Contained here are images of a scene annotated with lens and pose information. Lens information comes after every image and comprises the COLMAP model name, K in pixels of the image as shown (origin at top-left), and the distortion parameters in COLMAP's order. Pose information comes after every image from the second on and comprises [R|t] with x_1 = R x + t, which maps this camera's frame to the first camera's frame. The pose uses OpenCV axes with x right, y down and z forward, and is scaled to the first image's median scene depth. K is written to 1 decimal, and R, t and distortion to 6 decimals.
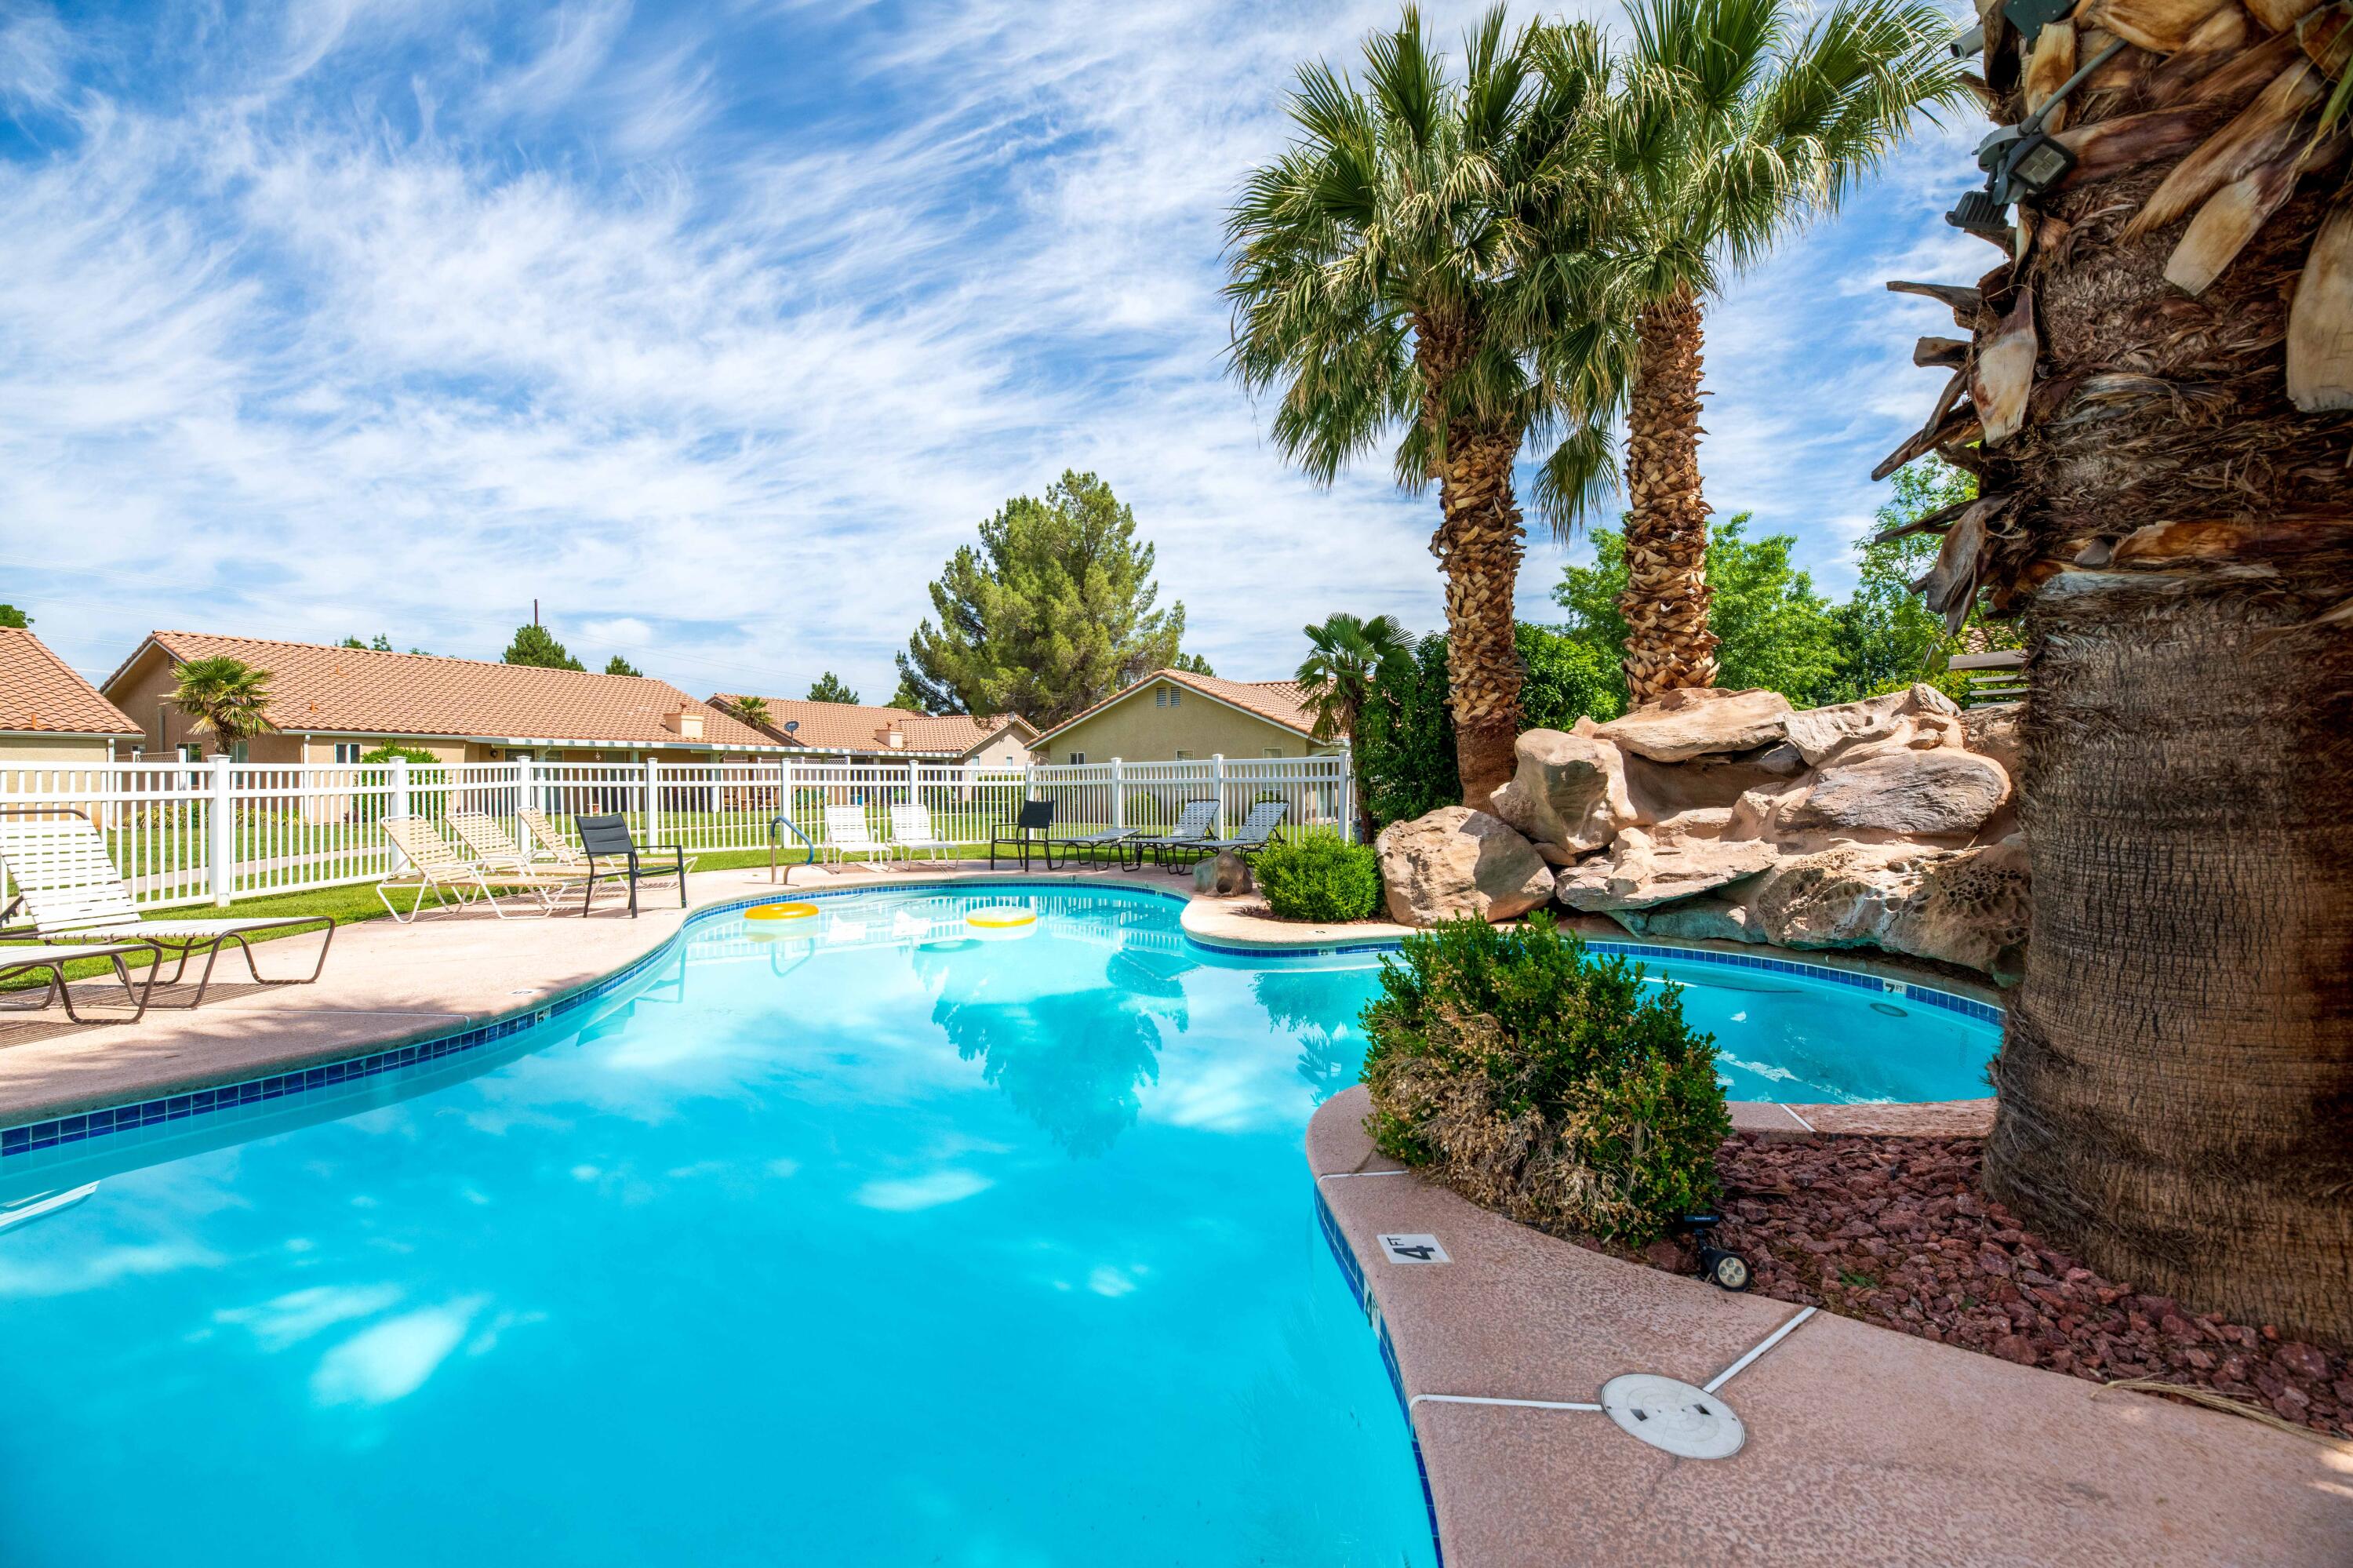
lens RADIAL K [[958.1, 0, 1188.4], [0, 958.1, 771.4], [0, 0, 1]] dist [0.001531, -0.000017]
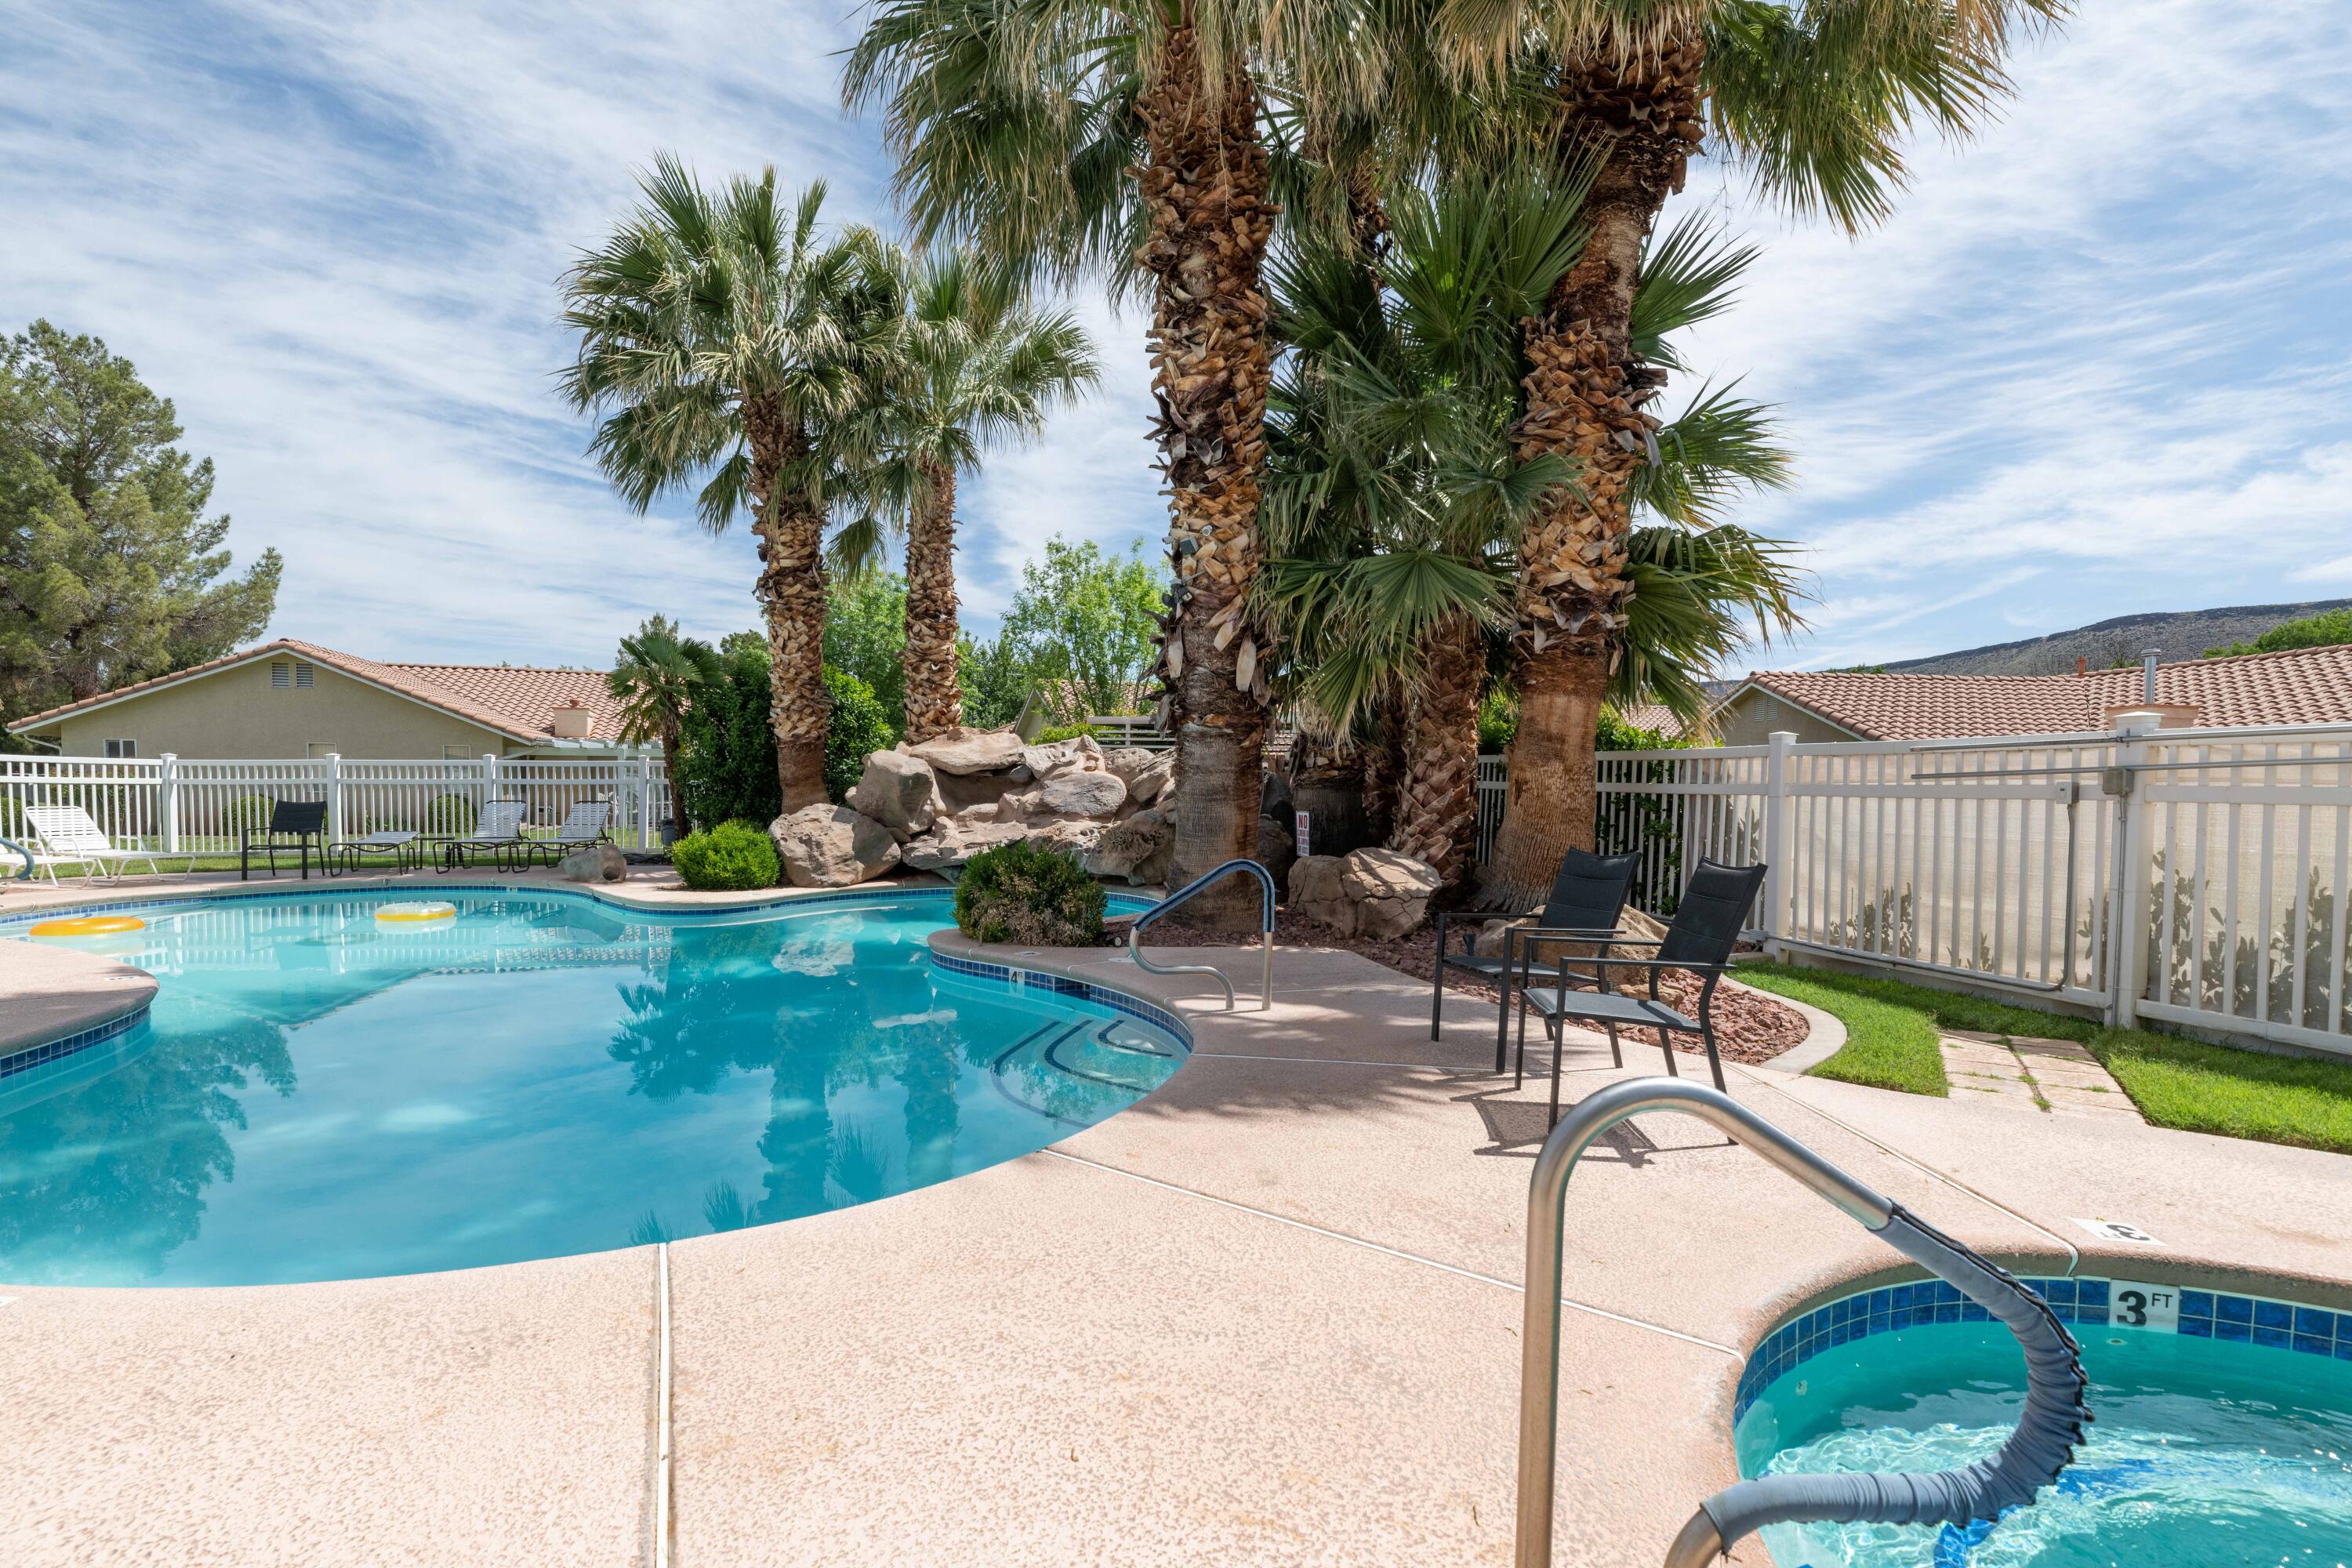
lens RADIAL K [[957.7, 0, 1177.0], [0, 957.7, 796.6], [0, 0, 1]] dist [0.001531, -0.000017]
pose [[0.672710, 0.001903, 0.739904, -0.416137], [-0.017713, 0.999752, 0.013534, -0.001272], [-0.739694, -0.022210, 0.672577, -0.317172]]
